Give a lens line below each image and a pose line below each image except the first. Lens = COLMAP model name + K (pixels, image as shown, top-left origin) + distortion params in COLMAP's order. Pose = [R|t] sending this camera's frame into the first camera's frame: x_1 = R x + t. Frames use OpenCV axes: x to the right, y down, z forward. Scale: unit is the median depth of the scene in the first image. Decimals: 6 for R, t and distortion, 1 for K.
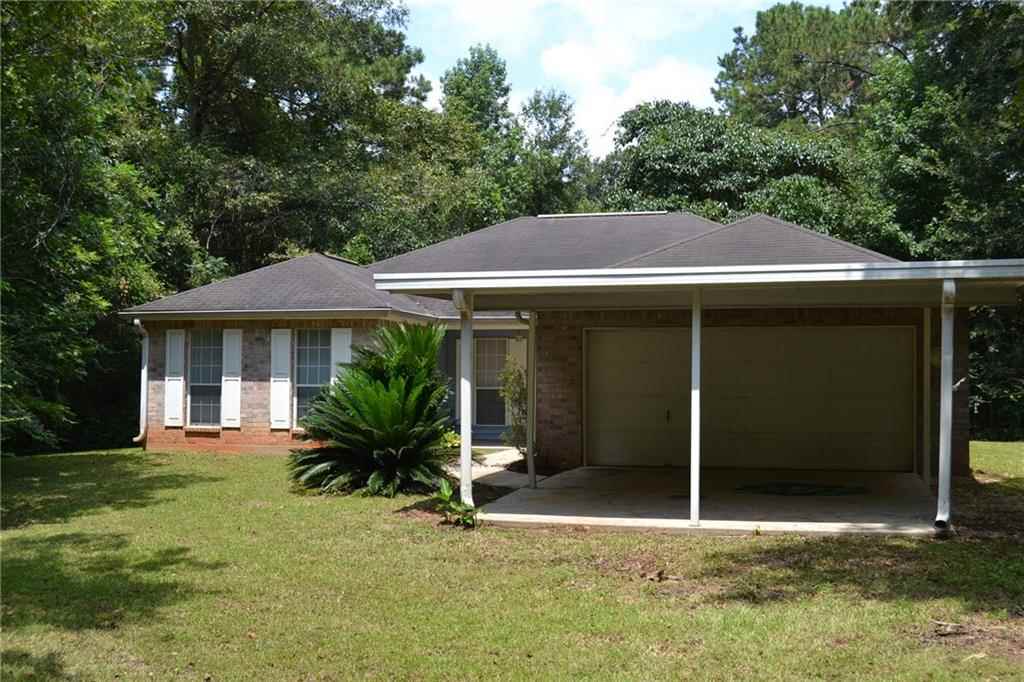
lens RADIAL K [[1202.8, 0, 514.2], [0, 1202.8, 340.1], [0, 0, 1]] dist [-0.067937, 0.000000]
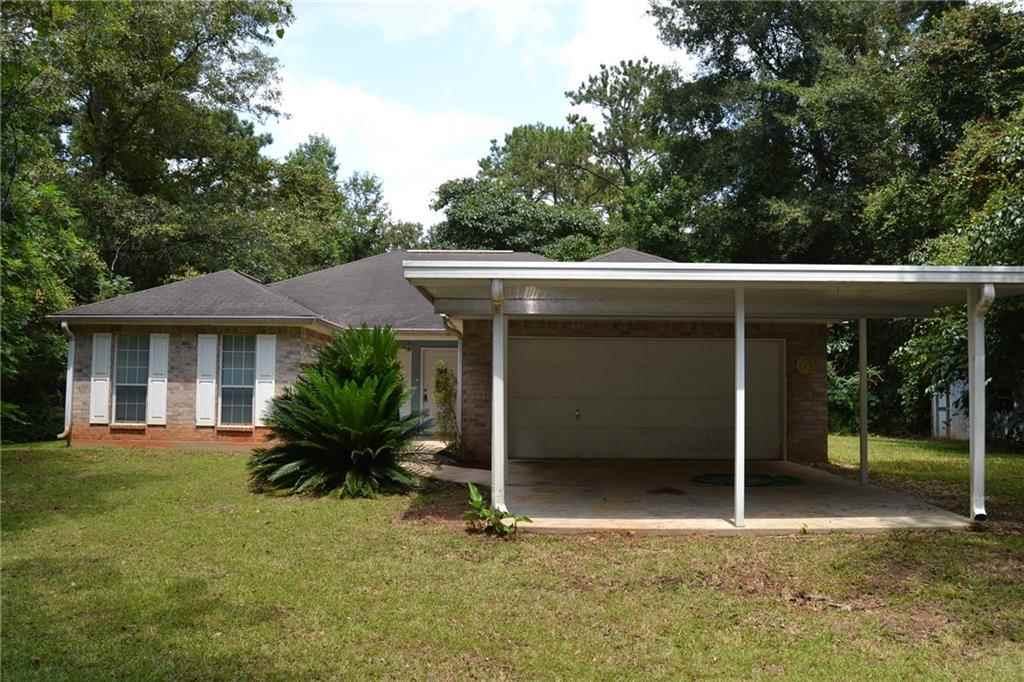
lens RADIAL K [[820.1, 0, 515.8], [0, 820.1, 338.2], [0, 0, 1]] dist [-0.097741, 0.046106]
pose [[0.966946, 0.020924, 0.254121, -0.108762], [-0.013927, 0.999474, -0.029302, 0.011790], [-0.254600, 0.024795, 0.966728, 0.214554]]
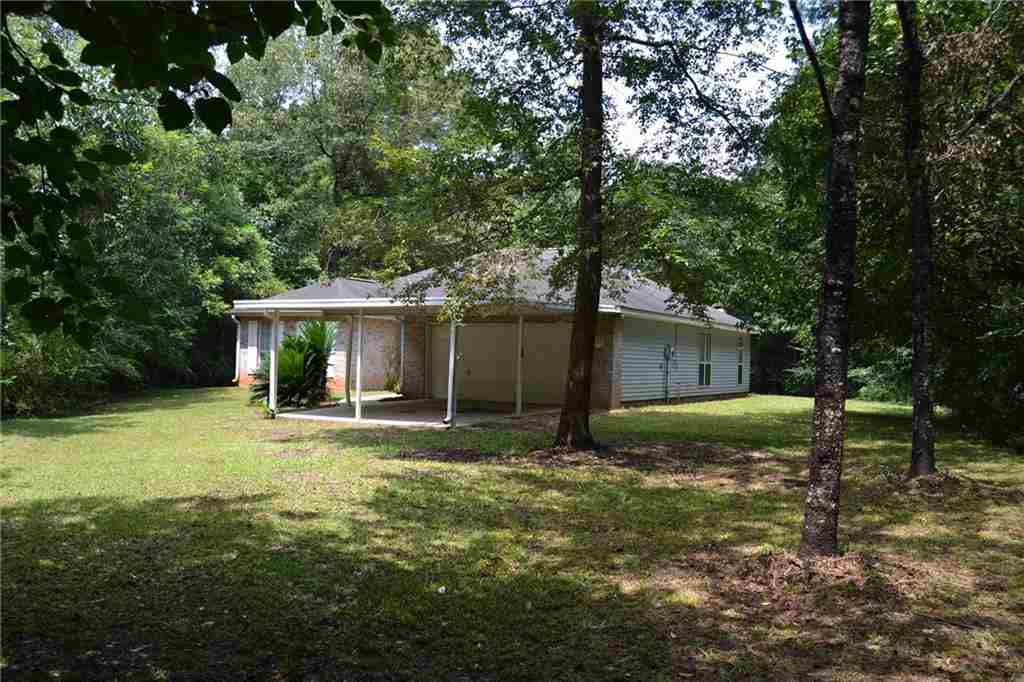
lens RADIAL K [[925.4, 0, 512.2], [0, 925.4, 341.8], [0, 0, 1]] dist [-0.060482, 0.010543]
pose [[0.974430, 0.013008, -0.224316, 0.424109], [-0.007362, 0.999635, 0.025991, -0.016447], [0.224573, -0.023675, 0.974170, -0.287665]]
